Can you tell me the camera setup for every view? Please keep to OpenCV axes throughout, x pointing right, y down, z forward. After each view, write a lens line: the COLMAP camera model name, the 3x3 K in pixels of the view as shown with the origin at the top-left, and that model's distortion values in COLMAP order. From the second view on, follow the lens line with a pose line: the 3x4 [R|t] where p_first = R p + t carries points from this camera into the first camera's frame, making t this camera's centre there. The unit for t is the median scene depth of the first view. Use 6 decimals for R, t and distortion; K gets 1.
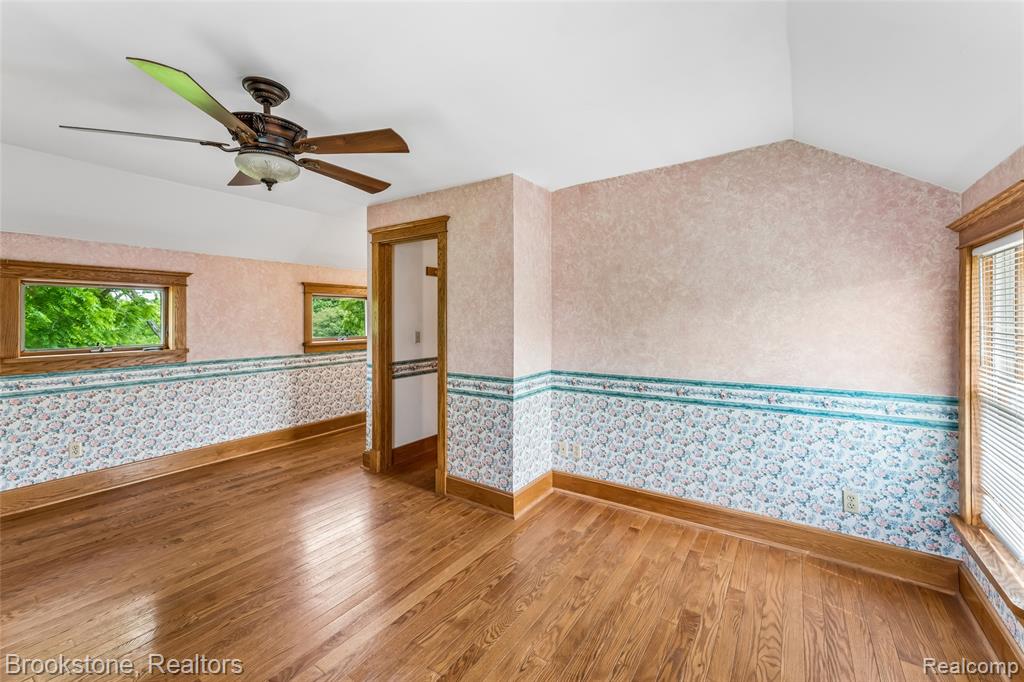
lens RADIAL K [[419.7, 0, 515.6], [0, 419.7, 313.4], [0, 0, 1]] dist [0.000249, 0.000113]
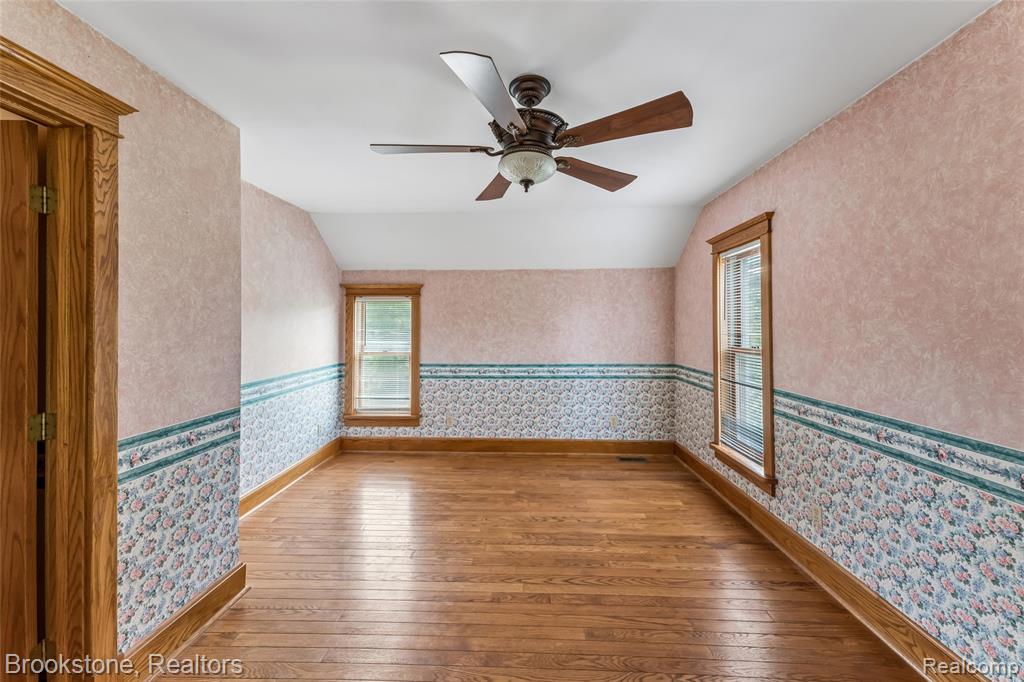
lens RADIAL K [[419.3, 0, 510.7], [0, 419.3, 324.3], [0, 0, 1]] dist [-0.000362, -0.000140]
pose [[-0.532294, 0.005939, 0.846539, -0.867159], [-0.009898, 0.999863, -0.013239, 0.013653], [-0.846502, -0.015426, -0.532162, 0.968042]]
